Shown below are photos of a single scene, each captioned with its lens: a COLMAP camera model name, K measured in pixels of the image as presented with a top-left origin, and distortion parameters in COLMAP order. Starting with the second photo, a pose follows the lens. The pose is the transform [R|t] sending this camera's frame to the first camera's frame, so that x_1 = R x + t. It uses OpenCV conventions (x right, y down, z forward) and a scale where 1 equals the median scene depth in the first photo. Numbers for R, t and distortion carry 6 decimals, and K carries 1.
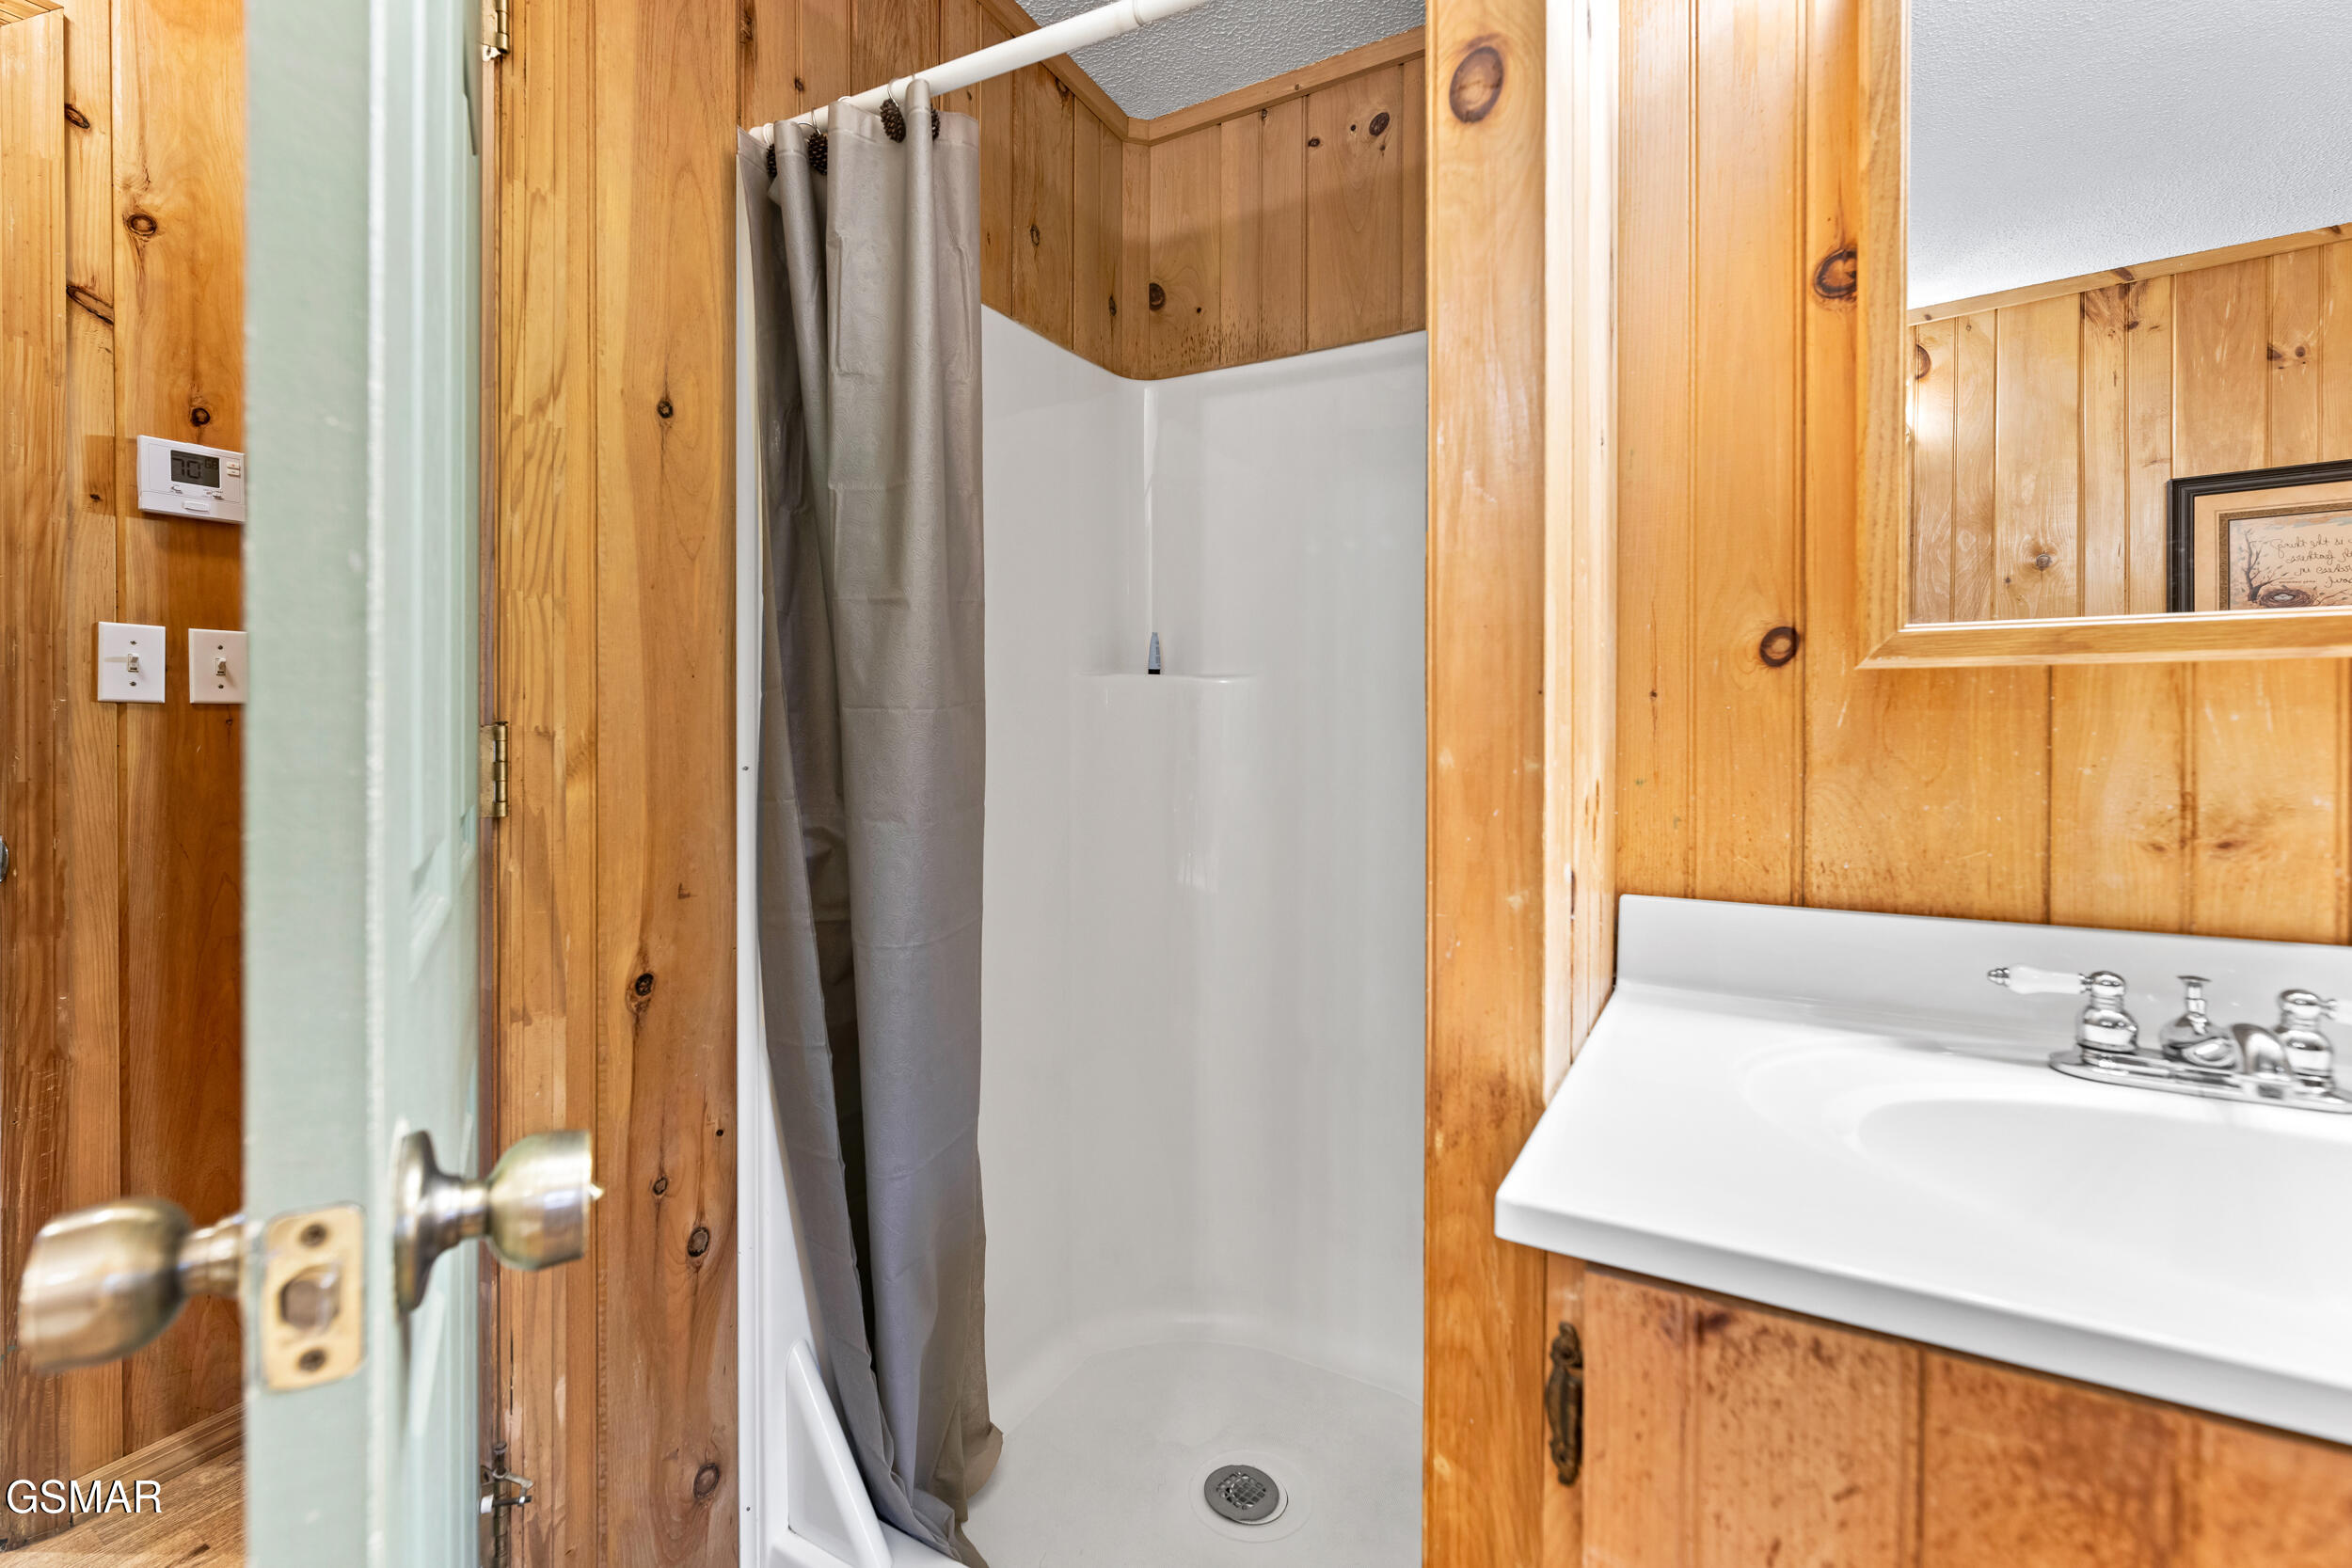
lens RADIAL K [[1030.3, 0, 1177.7], [0, 1030.3, 742.3], [0, 0, 1]] dist [-0.002359, -0.000793]
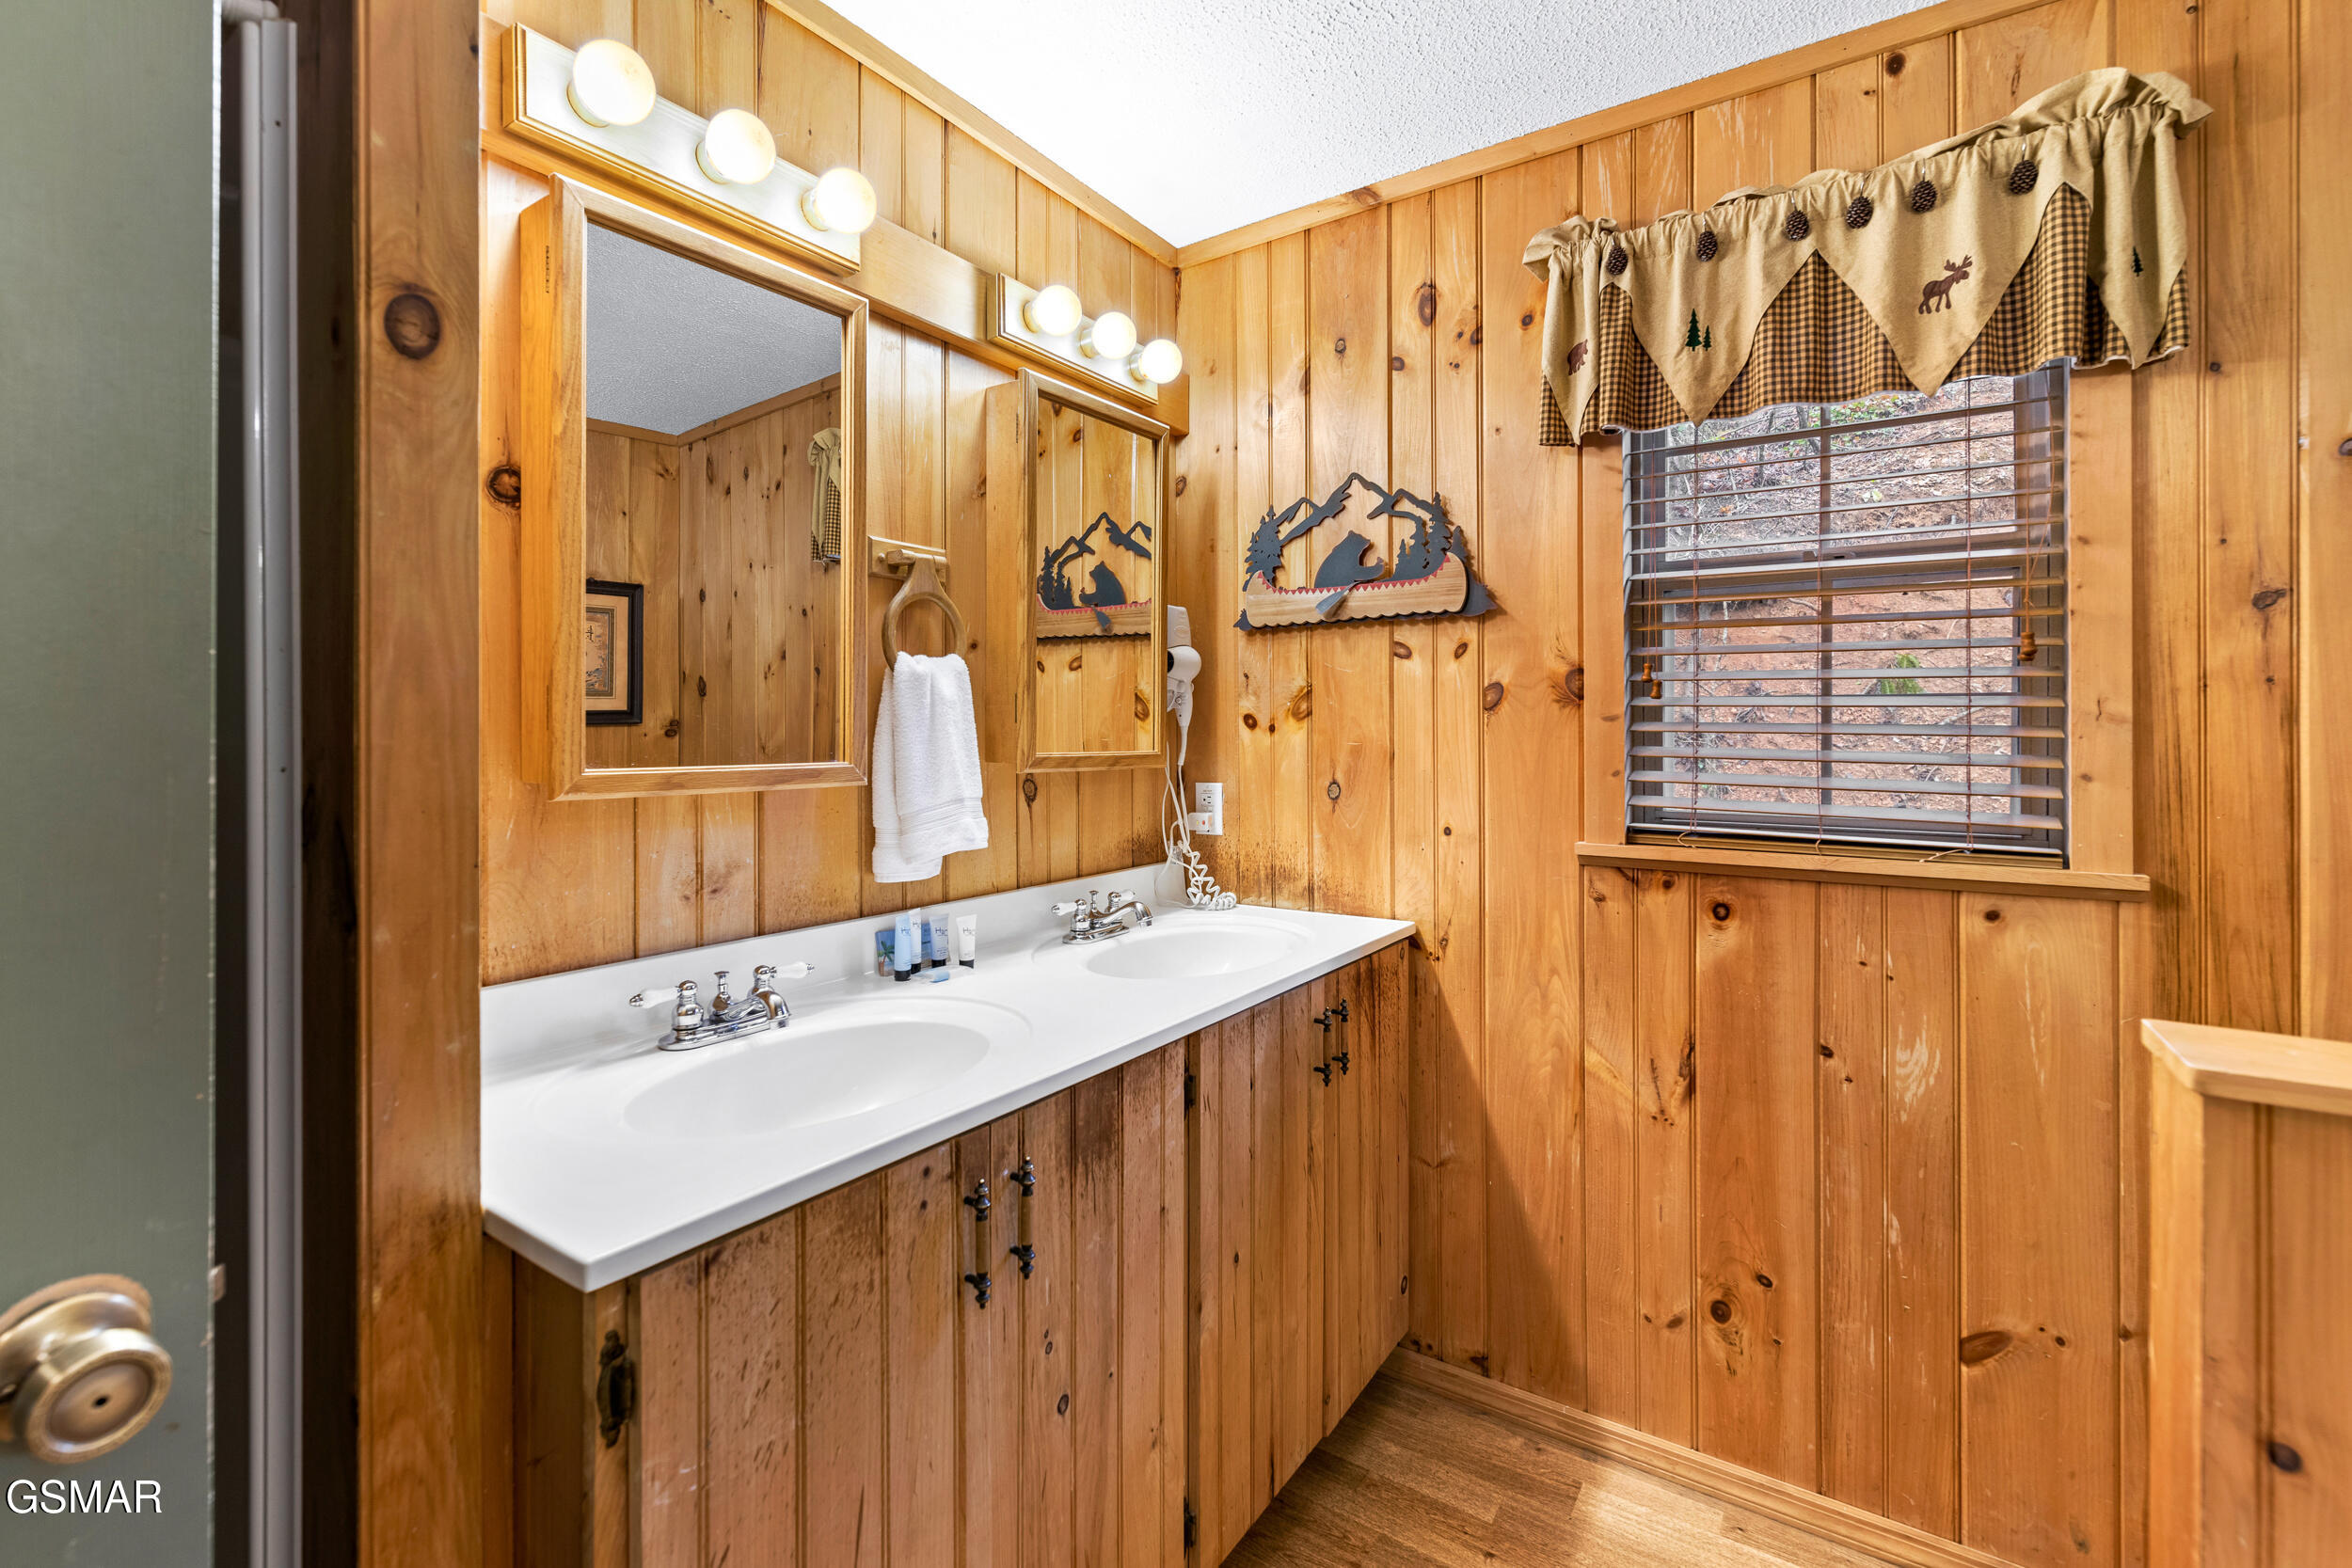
lens RADIAL K [[1031.7, 0, 1174.2], [0, 1031.7, 722.7], [0, 0, 1]] dist [0.000224, 0.000166]
pose [[0.083352, 0.002156, 0.996518, -0.746749], [0.003577, 0.999991, -0.002463, -0.201754], [-0.996514, 0.003769, 0.083344, 0.086793]]
